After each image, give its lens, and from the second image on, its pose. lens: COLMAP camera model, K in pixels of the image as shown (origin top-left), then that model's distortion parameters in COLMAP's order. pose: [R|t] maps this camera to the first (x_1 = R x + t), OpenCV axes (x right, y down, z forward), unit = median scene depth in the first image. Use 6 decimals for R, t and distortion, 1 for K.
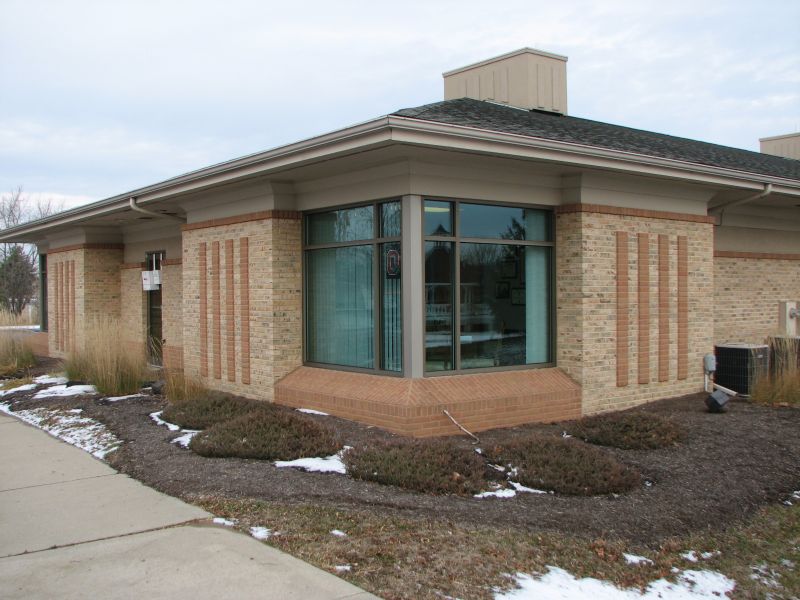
lens RADIAL K [[851.2, 0, 400.0], [0, 851.2, 300.0], [0, 0, 1]] dist [-0.211747, 0.307072]
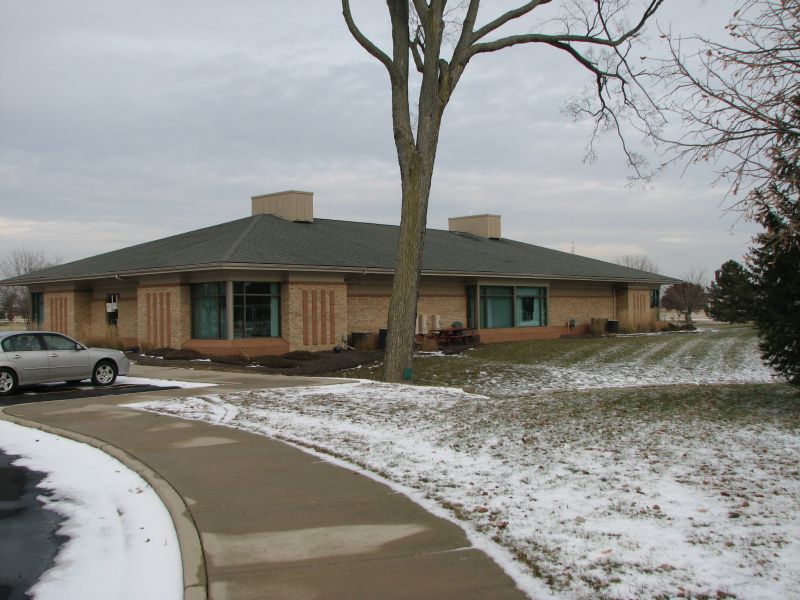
lens RADIAL K [[851.2, 0, 400.0], [0, 851.2, 300.0], [0, 0, 1]] dist [-0.211747, 0.307072]
pose [[0.981748, -0.006030, 0.190092, 0.033158], [0.010307, 0.999715, -0.021515, 0.016098], [-0.189908, 0.023082, 0.981530, -1.797872]]
